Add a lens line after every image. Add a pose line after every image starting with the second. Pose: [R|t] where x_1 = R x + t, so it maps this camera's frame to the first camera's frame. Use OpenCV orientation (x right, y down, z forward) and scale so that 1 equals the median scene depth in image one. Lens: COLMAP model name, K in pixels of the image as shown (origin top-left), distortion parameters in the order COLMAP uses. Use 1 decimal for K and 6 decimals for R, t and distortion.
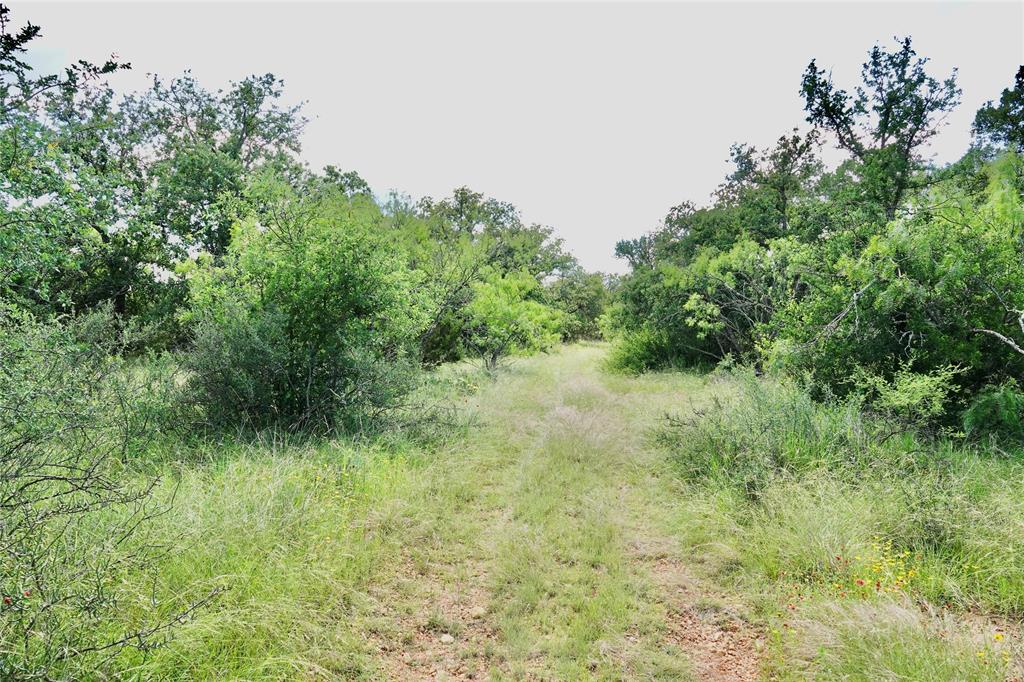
lens RADIAL K [[734.5, 0, 511.8], [0, 734.5, 334.1], [0, 0, 1]] dist [-0.073668, -0.004345]
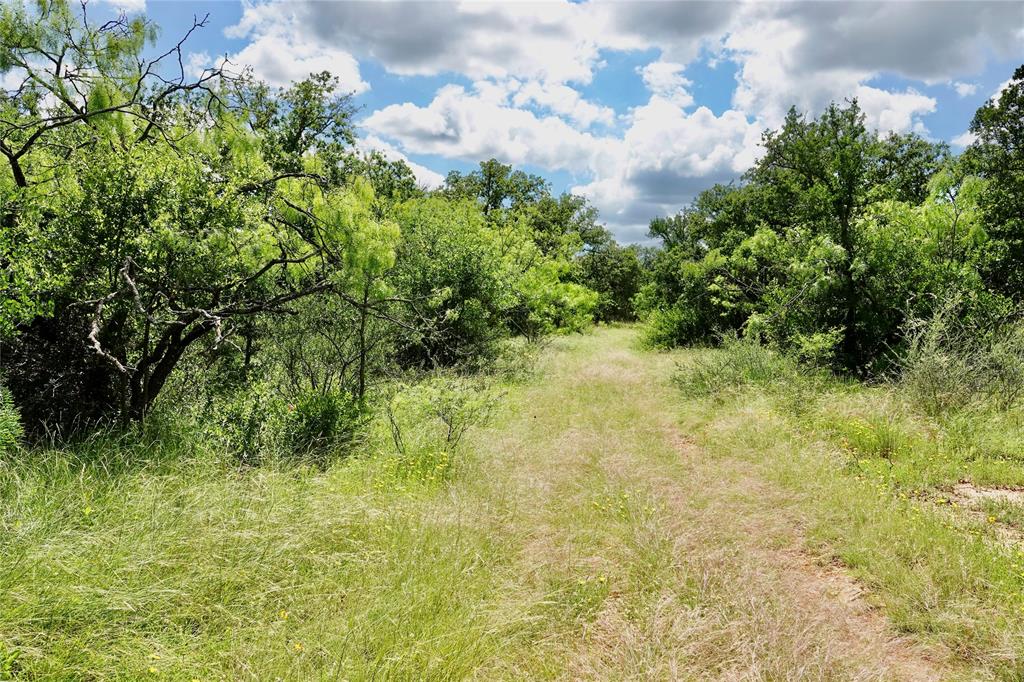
lens RADIAL K [[913.1, 0, 508.8], [0, 913.1, 341.5], [0, 0, 1]] dist [0.008399, 0.005876]
pose [[0.999829, -0.003850, -0.018106, -0.036550], [0.004350, 0.999608, 0.027642, 0.003478], [0.017993, -0.027716, 0.999454, -0.321749]]
